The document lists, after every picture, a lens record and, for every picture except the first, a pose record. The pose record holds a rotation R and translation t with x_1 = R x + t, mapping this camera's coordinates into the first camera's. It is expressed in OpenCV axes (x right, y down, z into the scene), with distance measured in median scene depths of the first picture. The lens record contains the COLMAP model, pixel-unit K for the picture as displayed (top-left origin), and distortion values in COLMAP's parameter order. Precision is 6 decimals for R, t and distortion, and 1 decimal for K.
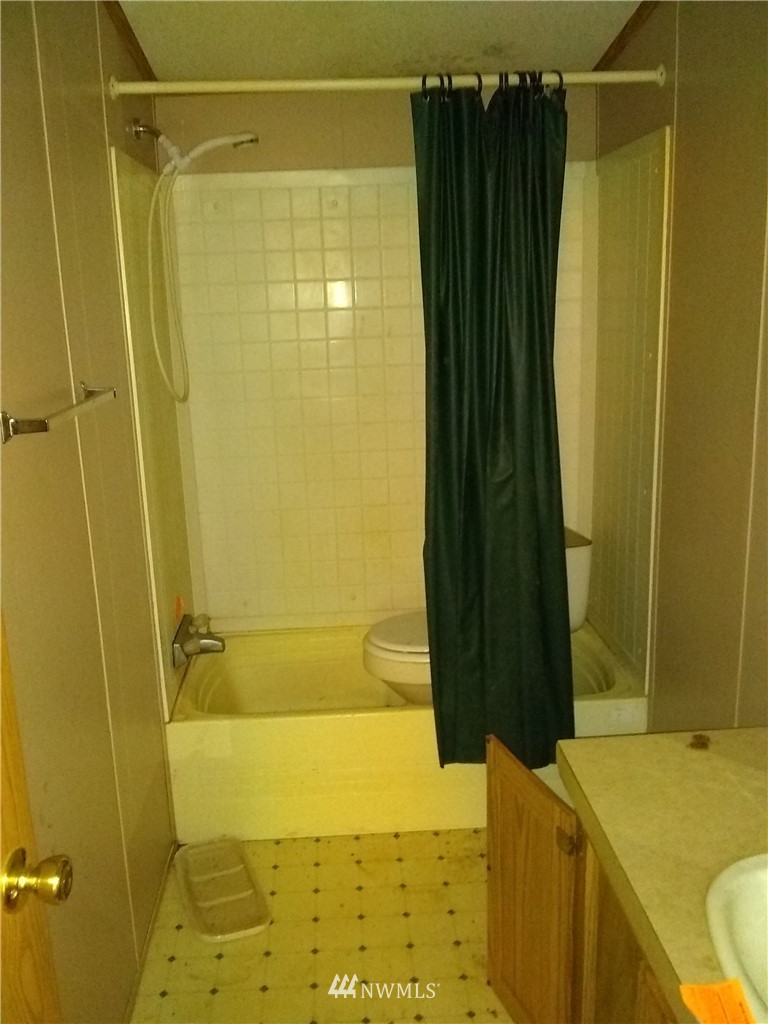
lens RADIAL K [[910.1, 0, 378.6], [0, 910.1, 511.3], [0, 0, 1]] dist [0.005297, -0.107632]
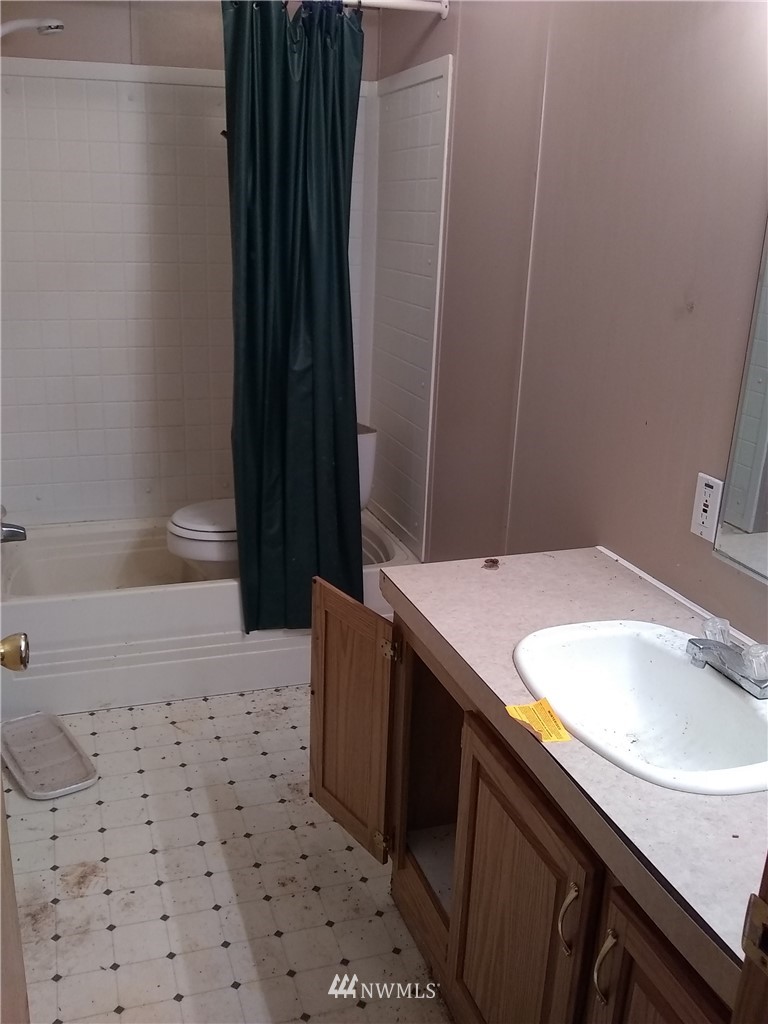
lens RADIAL K [[910.1, 0, 378.6], [0, 910.1, 511.3], [0, 0, 1]] dist [0.005297, -0.107632]
pose [[0.959365, -0.022090, 0.281301, -0.090359], [0.000210, 0.996987, 0.077575, 0.051783], [-0.282167, -0.074363, 0.956479, -0.093697]]
